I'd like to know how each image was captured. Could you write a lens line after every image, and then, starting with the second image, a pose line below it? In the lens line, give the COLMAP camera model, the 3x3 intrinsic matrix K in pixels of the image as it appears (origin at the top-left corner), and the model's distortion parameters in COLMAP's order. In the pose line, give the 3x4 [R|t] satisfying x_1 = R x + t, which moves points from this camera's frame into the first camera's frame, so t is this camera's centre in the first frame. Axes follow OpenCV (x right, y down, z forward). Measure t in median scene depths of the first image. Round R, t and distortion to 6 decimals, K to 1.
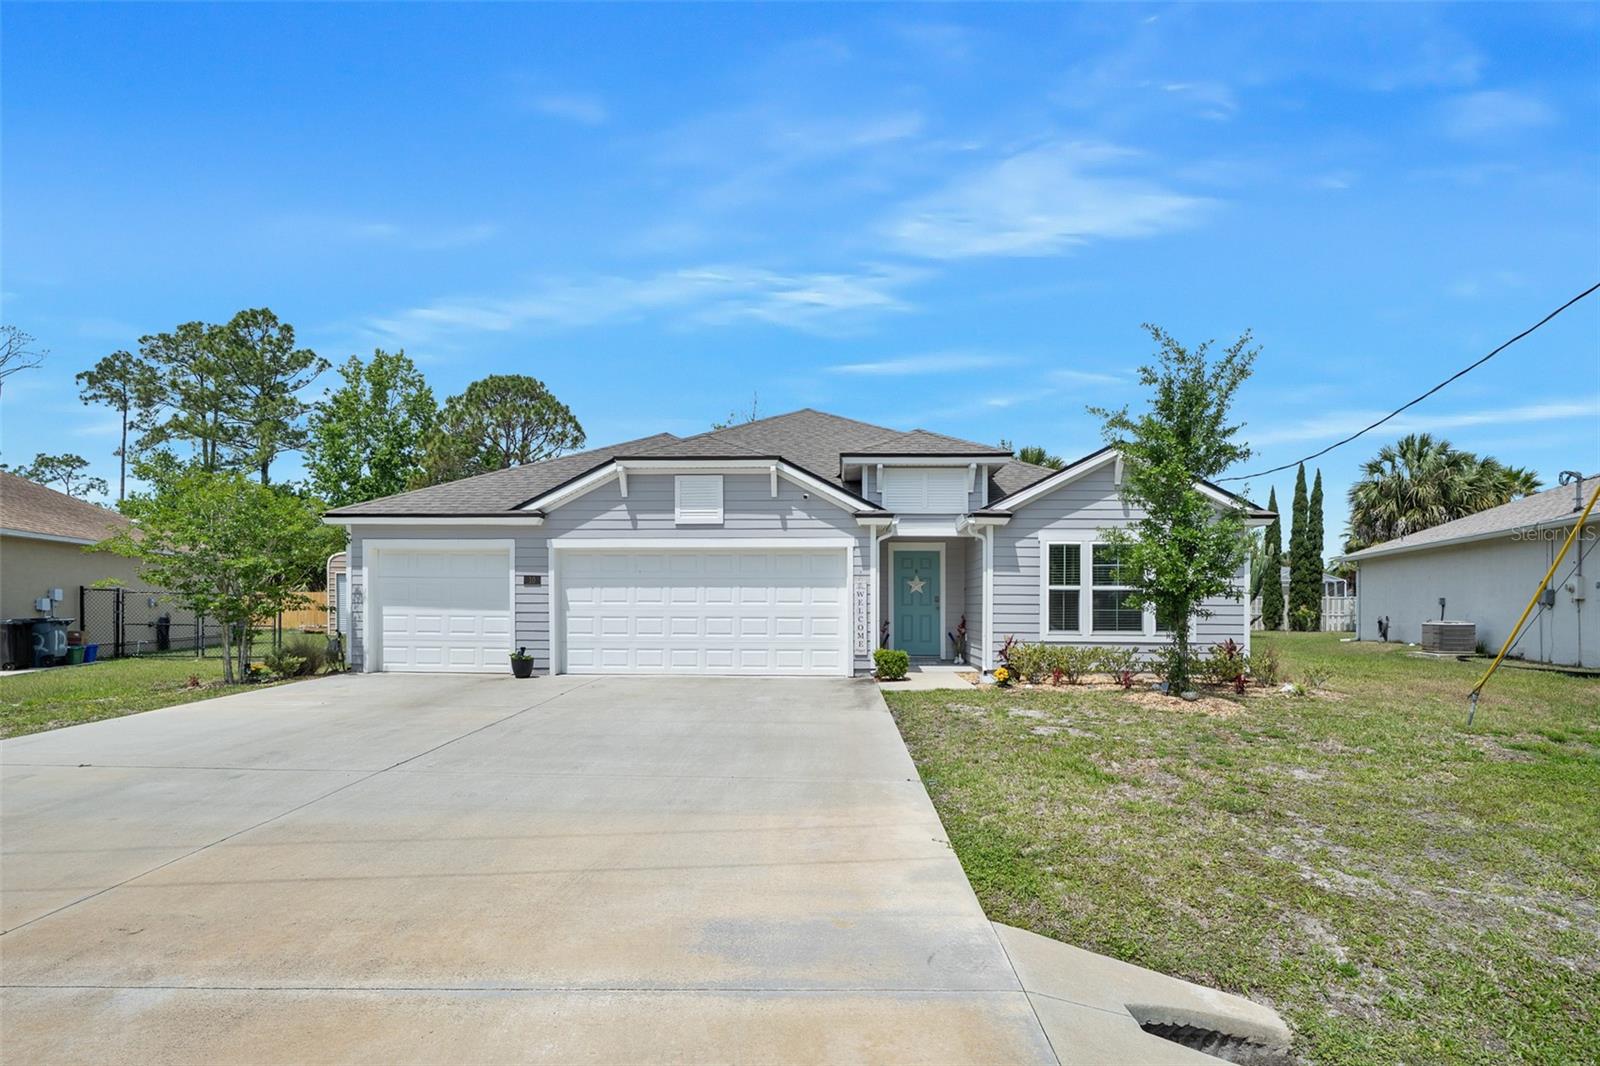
lens RADIAL K [[785.2, 0, 768.0], [0, 785.2, 579.7], [0, 0, 1]] dist [-0.003371, -0.000511]
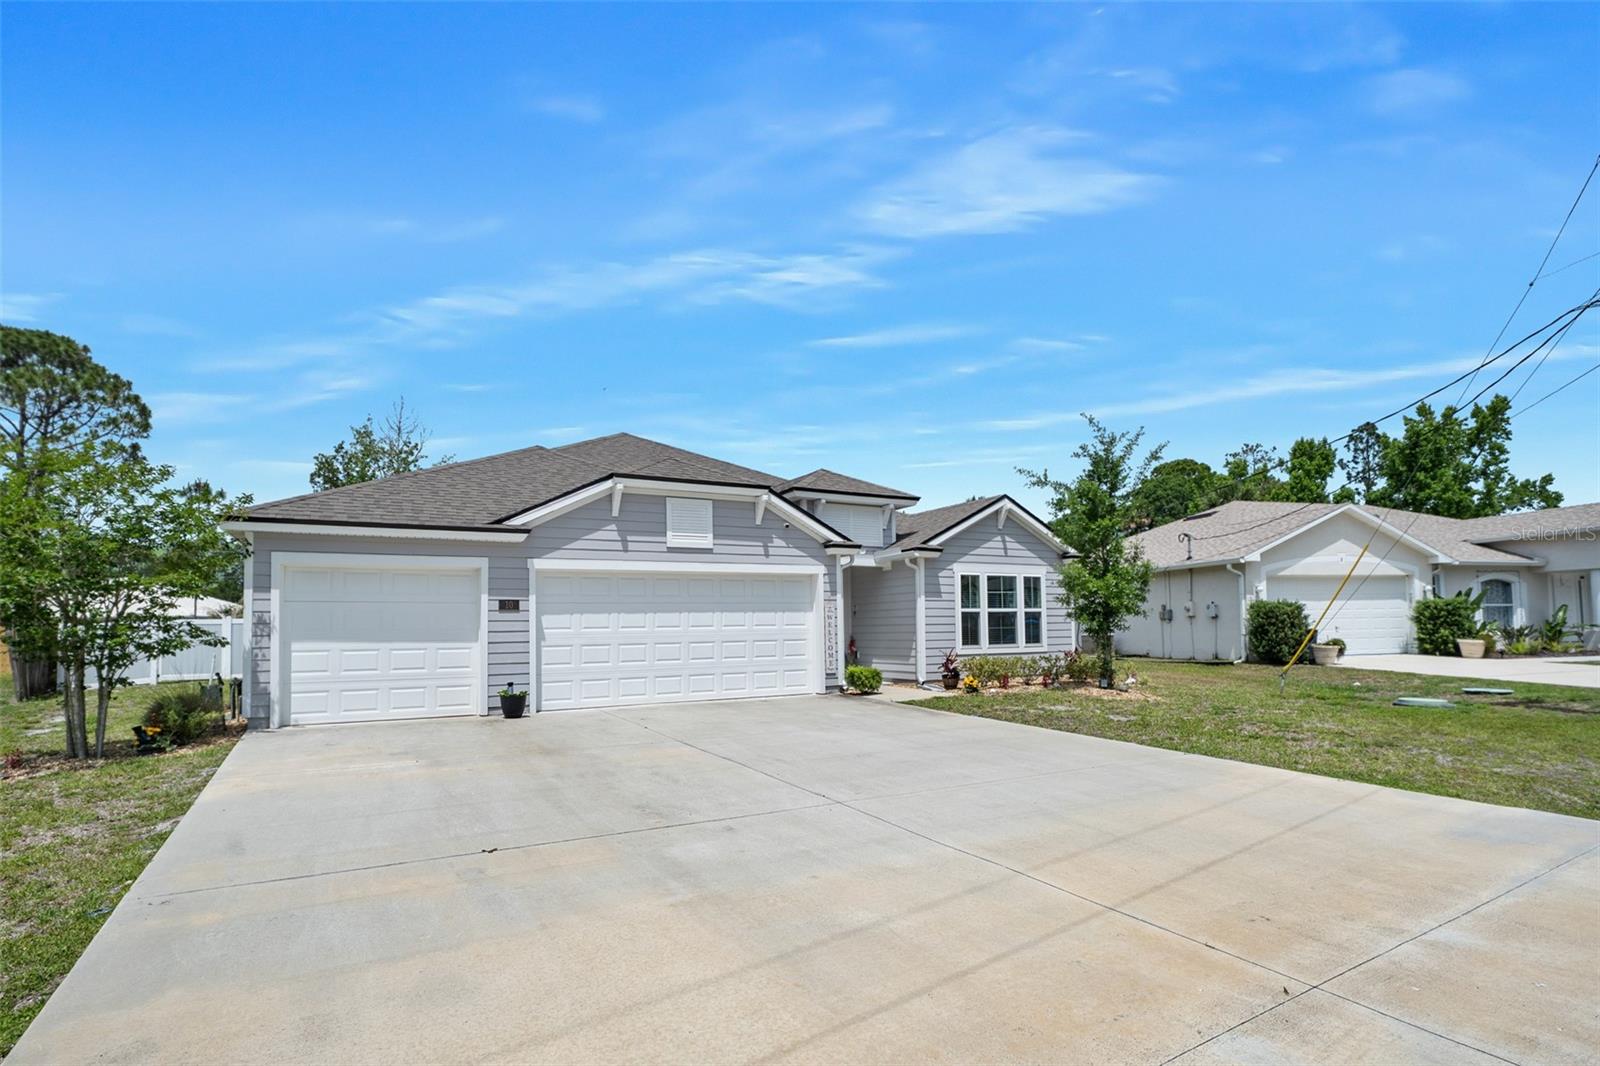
lens RADIAL K [[785.2, 0, 768.0], [0, 785.2, 579.7], [0, 0, 1]] dist [-0.003371, -0.000511]
pose [[0.856488, 0.014233, 0.515971, -0.517051], [0.003216, 0.999453, -0.032908, 0.001804], [-0.516157, 0.029845, 0.855974, 0.105482]]
